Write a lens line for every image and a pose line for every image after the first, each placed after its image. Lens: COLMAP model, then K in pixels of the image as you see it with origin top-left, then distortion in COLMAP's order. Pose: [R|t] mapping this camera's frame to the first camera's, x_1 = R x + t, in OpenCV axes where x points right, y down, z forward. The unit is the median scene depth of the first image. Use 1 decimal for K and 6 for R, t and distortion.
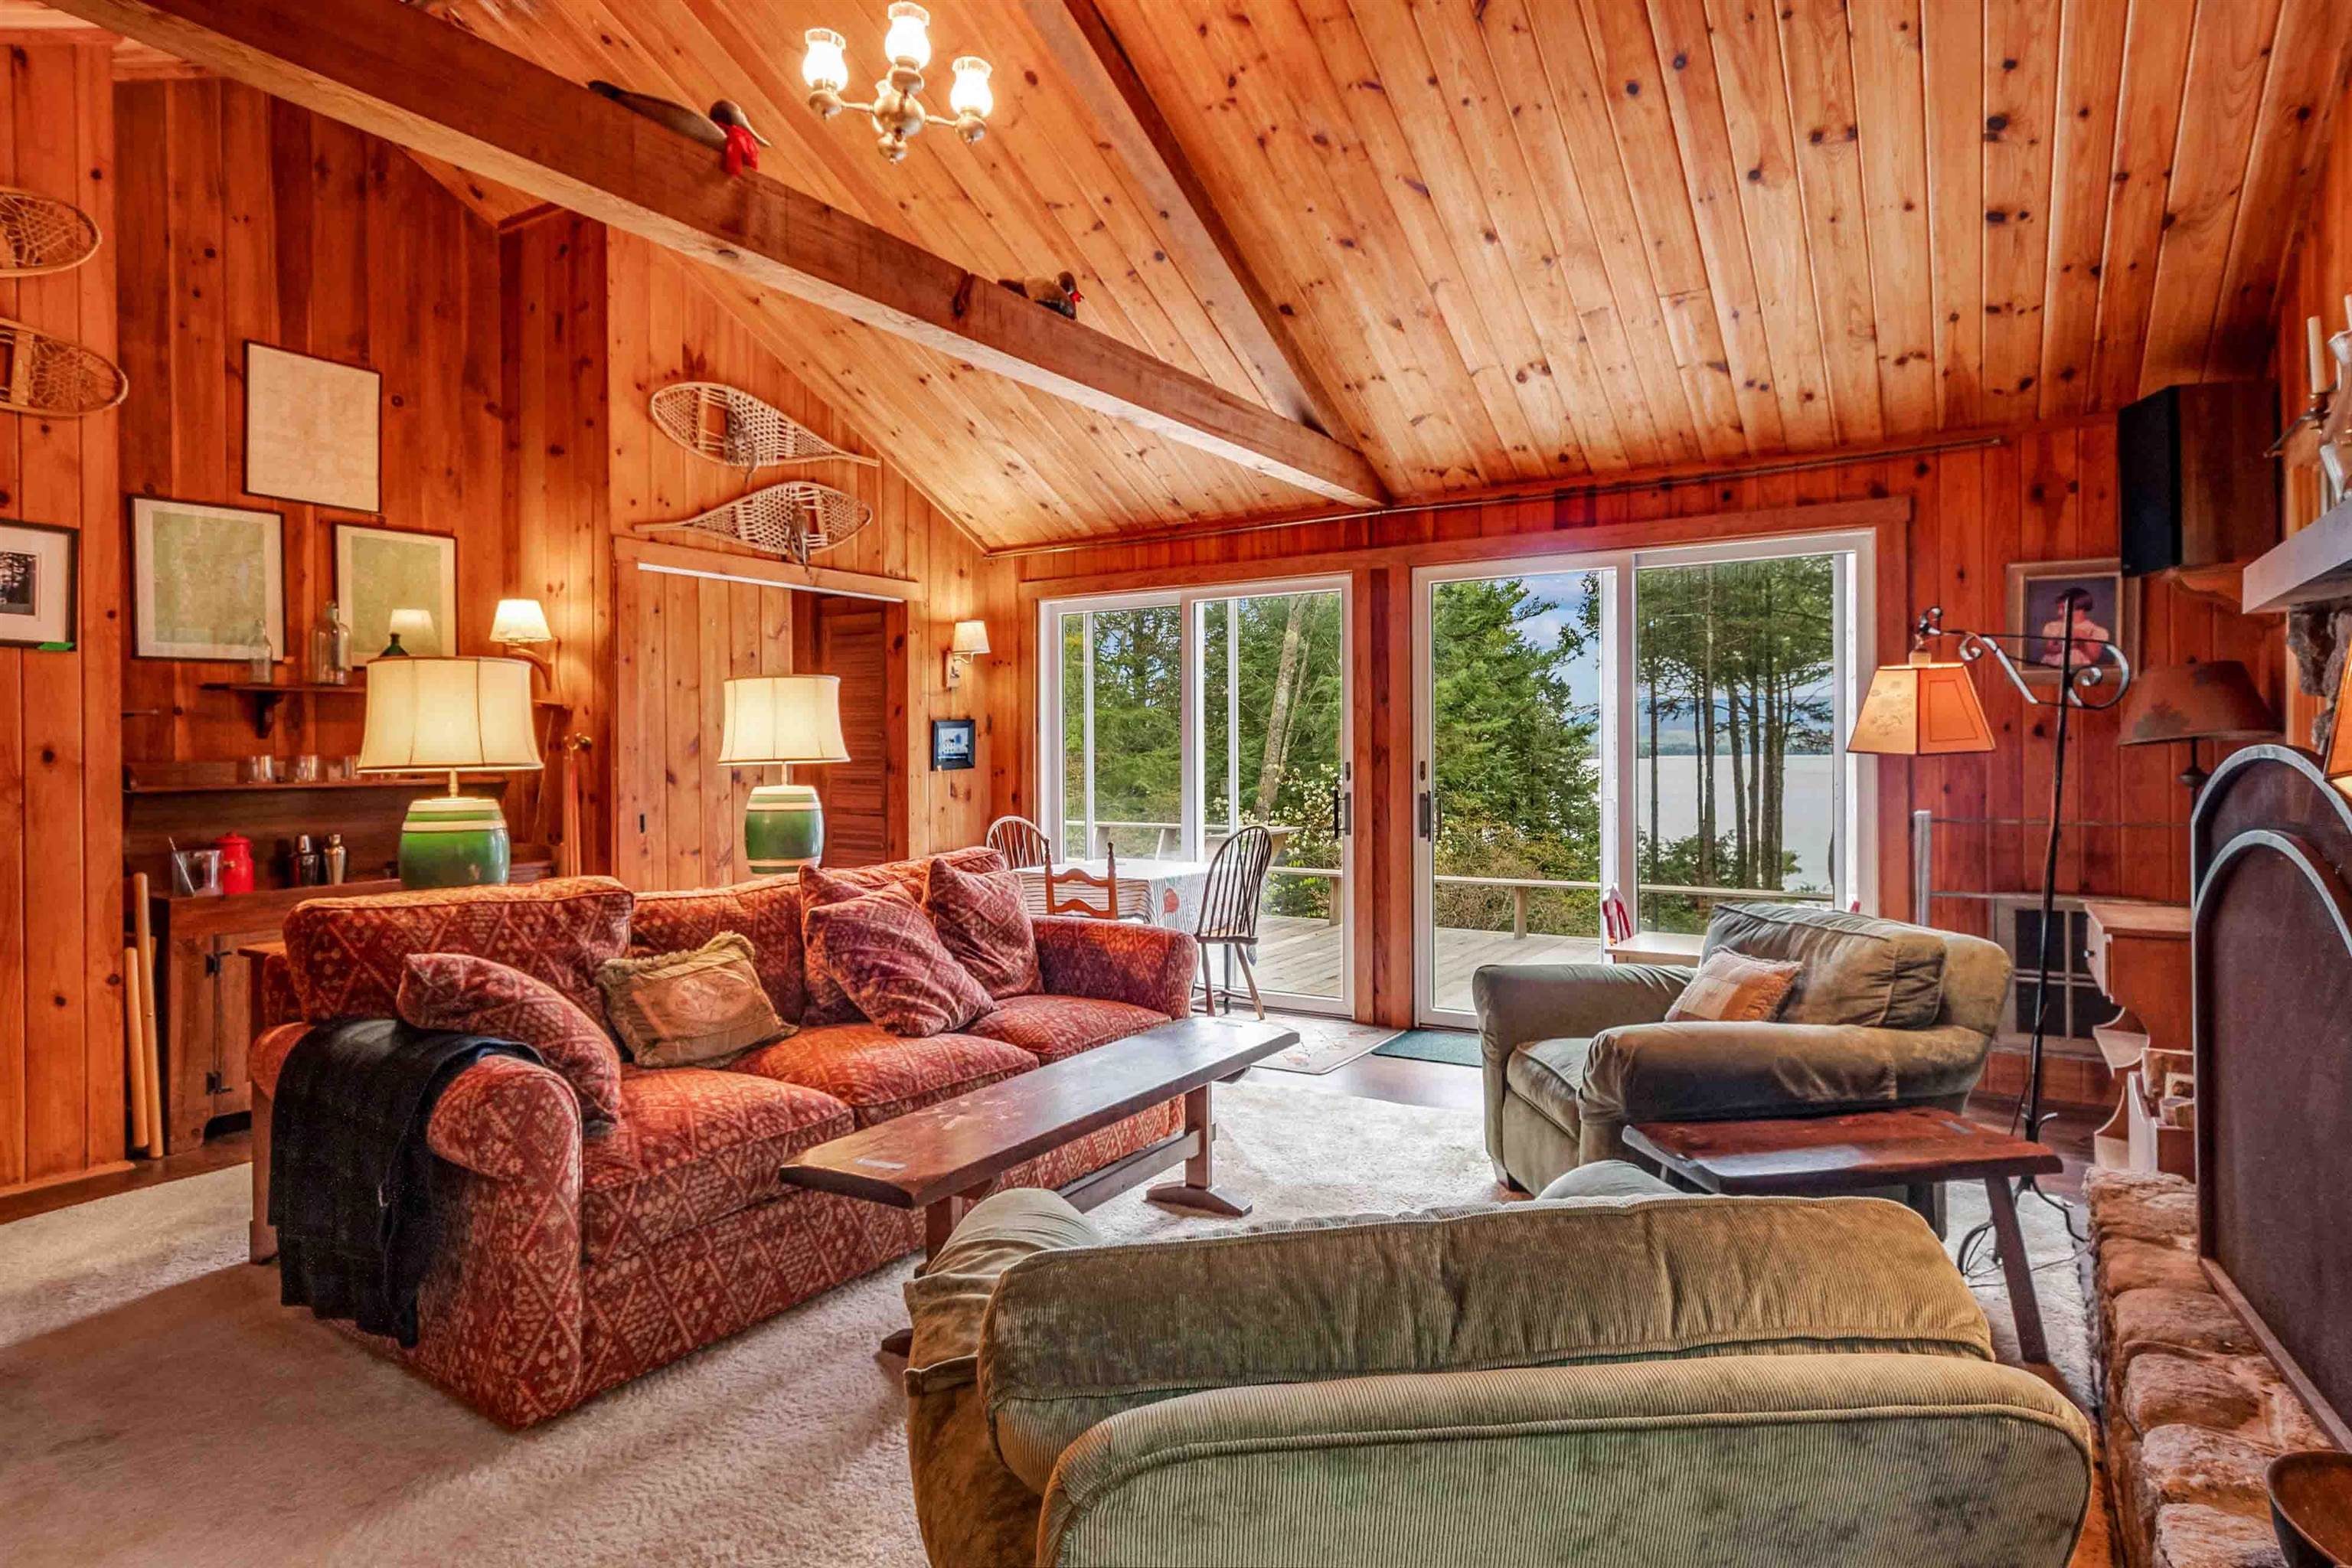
lens RADIAL K [[1315.6, 0, 1254.4], [0, 1315.6, 768.3], [0, 0, 1]] dist [0.002264, 0.012165]
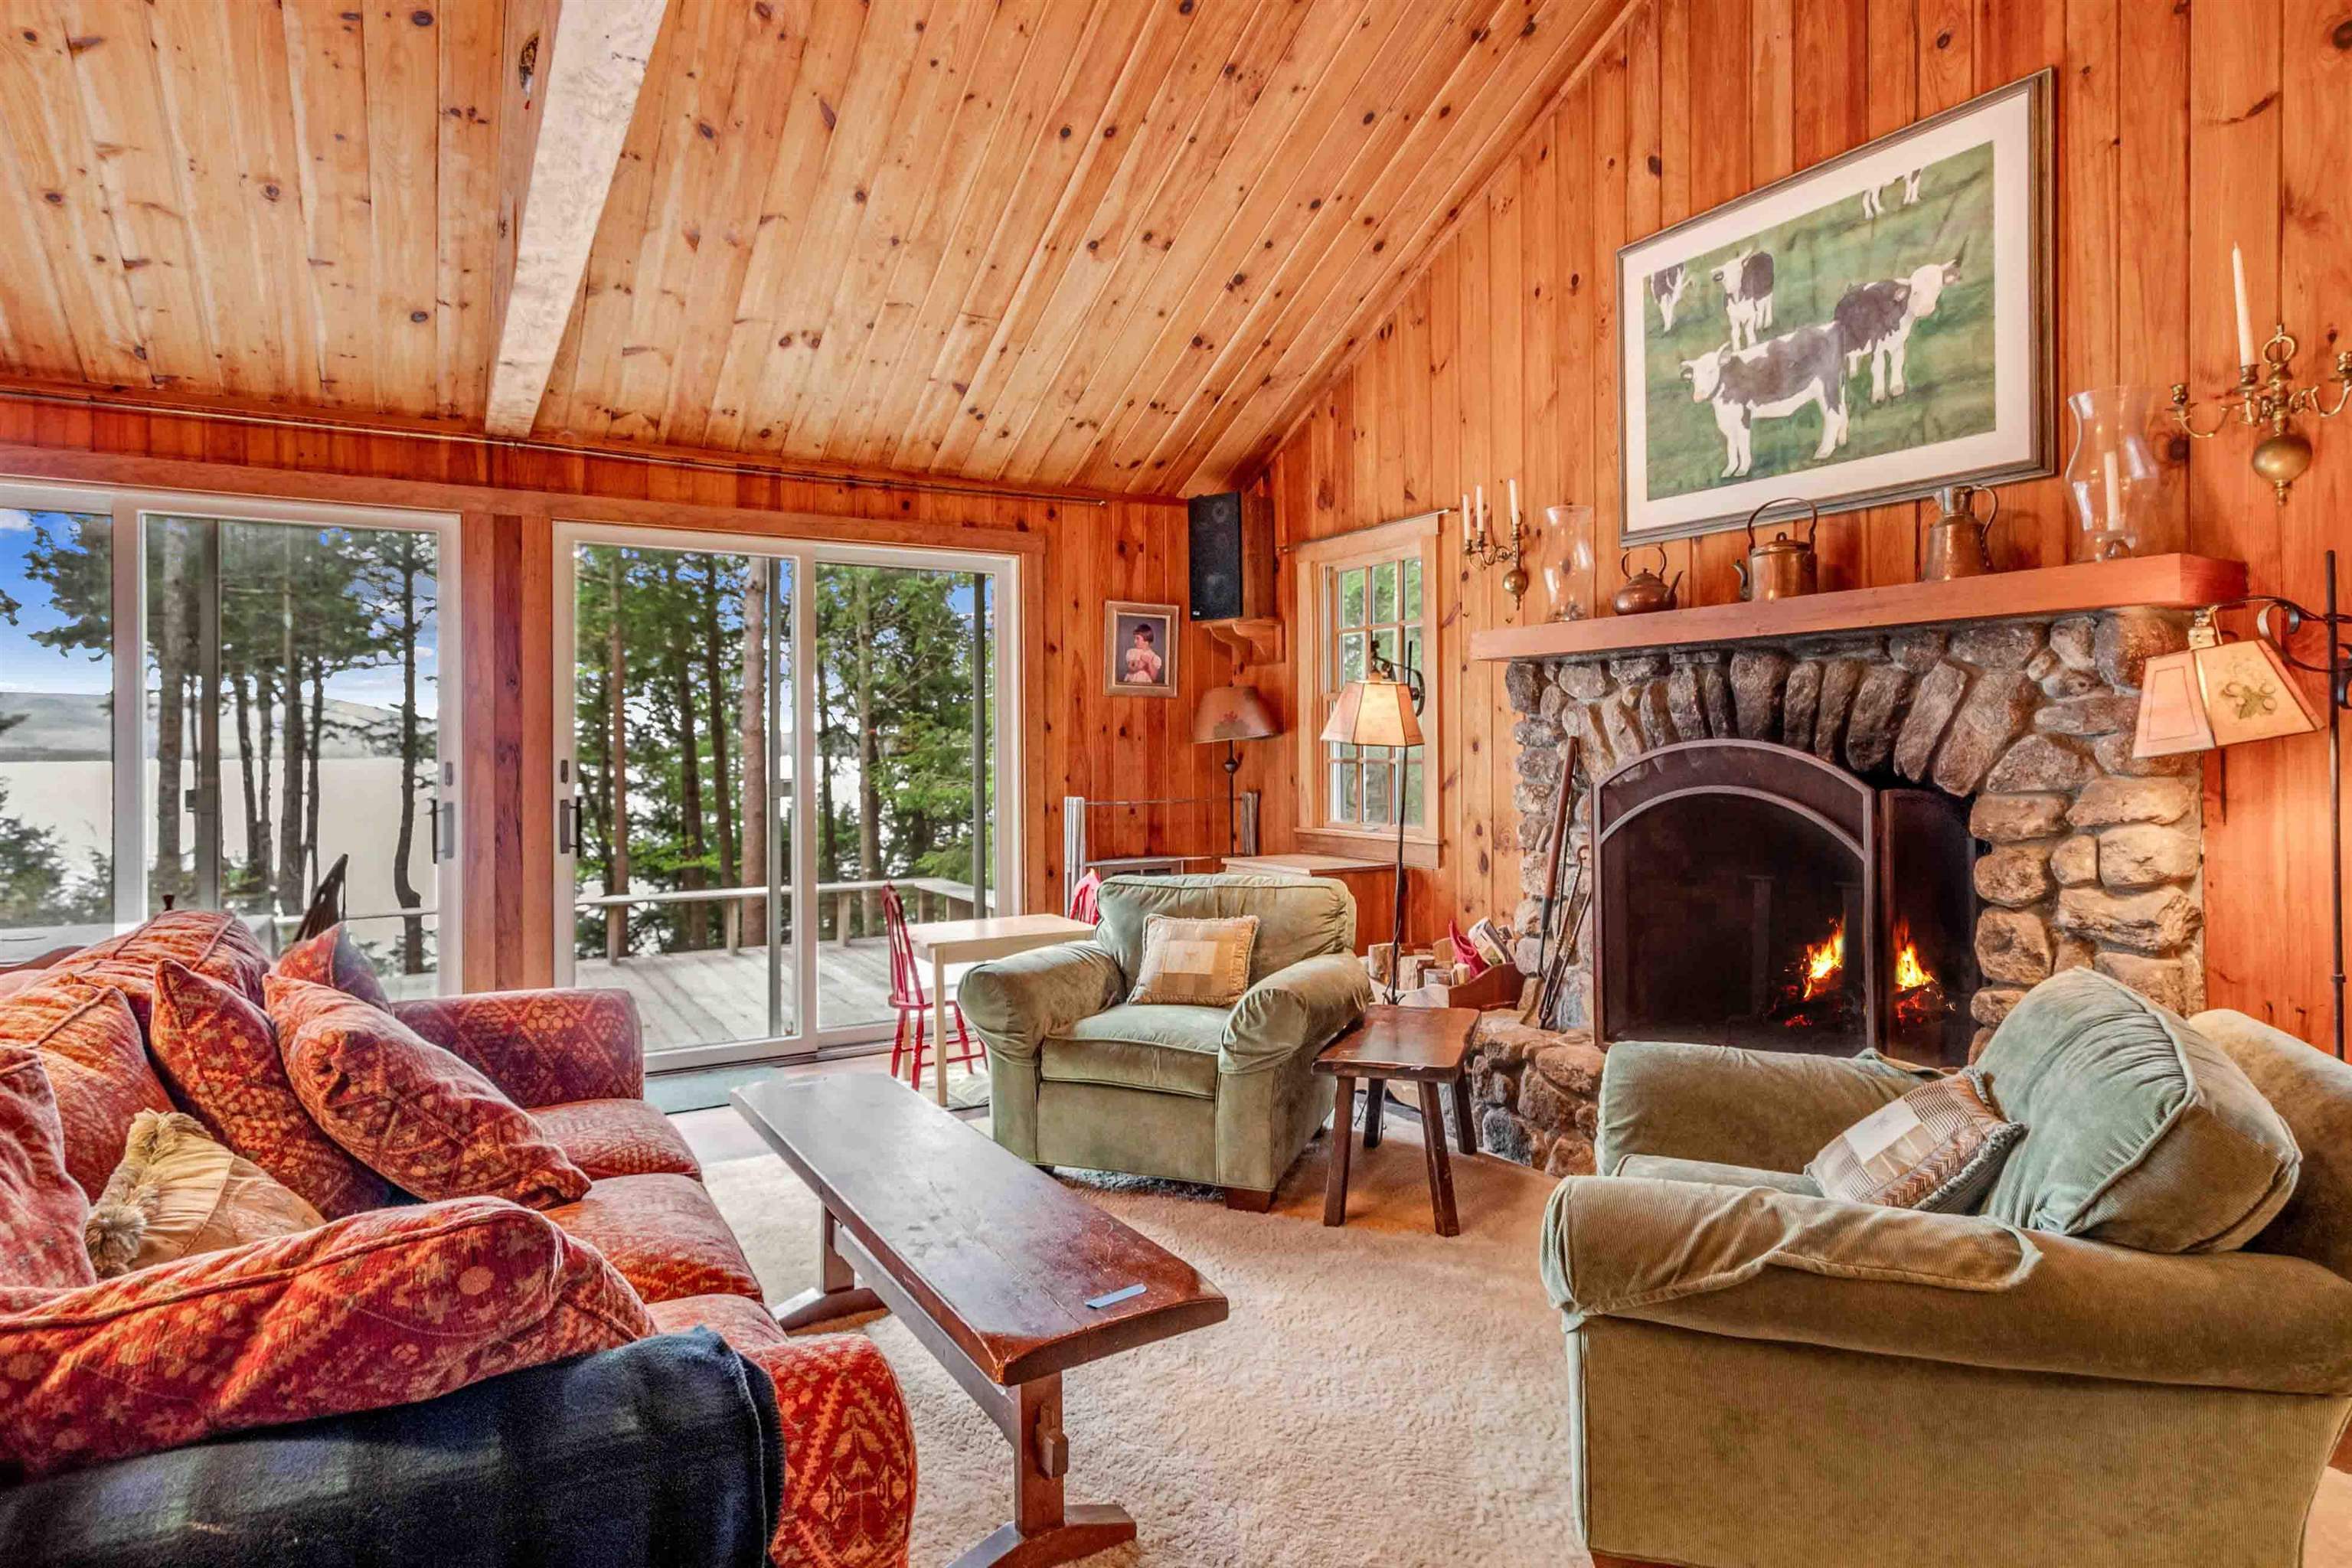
lens RADIAL K [[1315.6, 0, 1161.5], [0, 1315.6, 744.8], [0, 0, 1]] dist [0.002264, 0.012165]
pose [[0.461323, 0.006027, 0.887212, -0.498054], [0.015533, 0.999769, -0.014868, 0.003820], [-0.887096, 0.020640, 0.461123, 0.347261]]
